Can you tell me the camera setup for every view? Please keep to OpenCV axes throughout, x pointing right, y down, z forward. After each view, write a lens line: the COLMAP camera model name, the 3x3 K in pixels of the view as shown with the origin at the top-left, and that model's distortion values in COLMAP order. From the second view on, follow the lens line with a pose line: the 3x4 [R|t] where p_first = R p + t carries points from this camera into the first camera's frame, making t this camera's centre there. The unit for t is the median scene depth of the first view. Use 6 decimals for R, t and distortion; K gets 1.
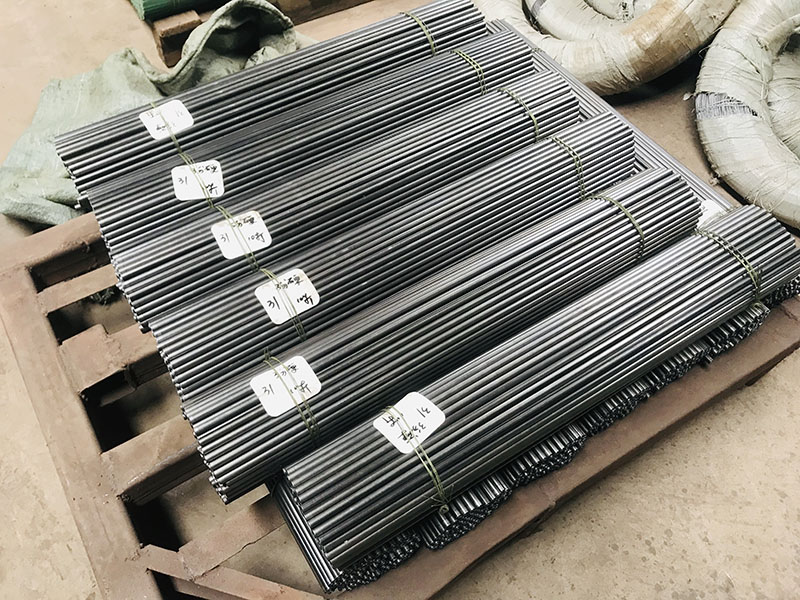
lens RADIAL K [[666.5, 0, 394.4], [0, 666.5, 301.5], [0, 0, 1]] dist [0.003913, -0.005511]
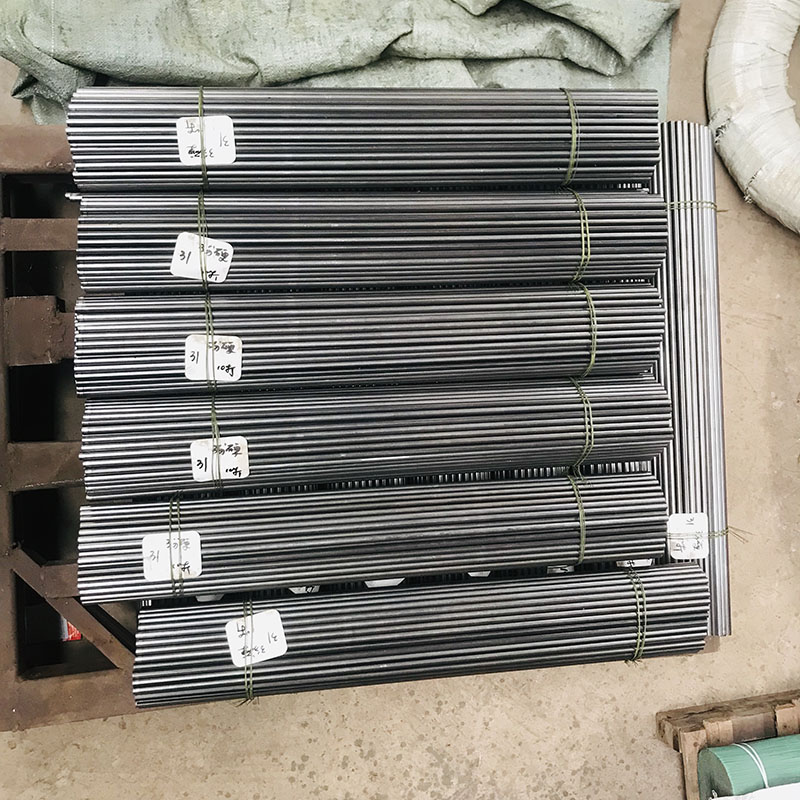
lens RADIAL K [[866.6, 0, 403.2], [0, 866.6, 401.2], [0, 0, 1]] dist [0.020318, 0.000000]
pose [[0.850423, 0.511457, 0.123254, -0.122082], [-0.499947, 0.712713, 0.492029, -0.771762], [0.163807, -0.480053, 0.861810, -0.018424]]
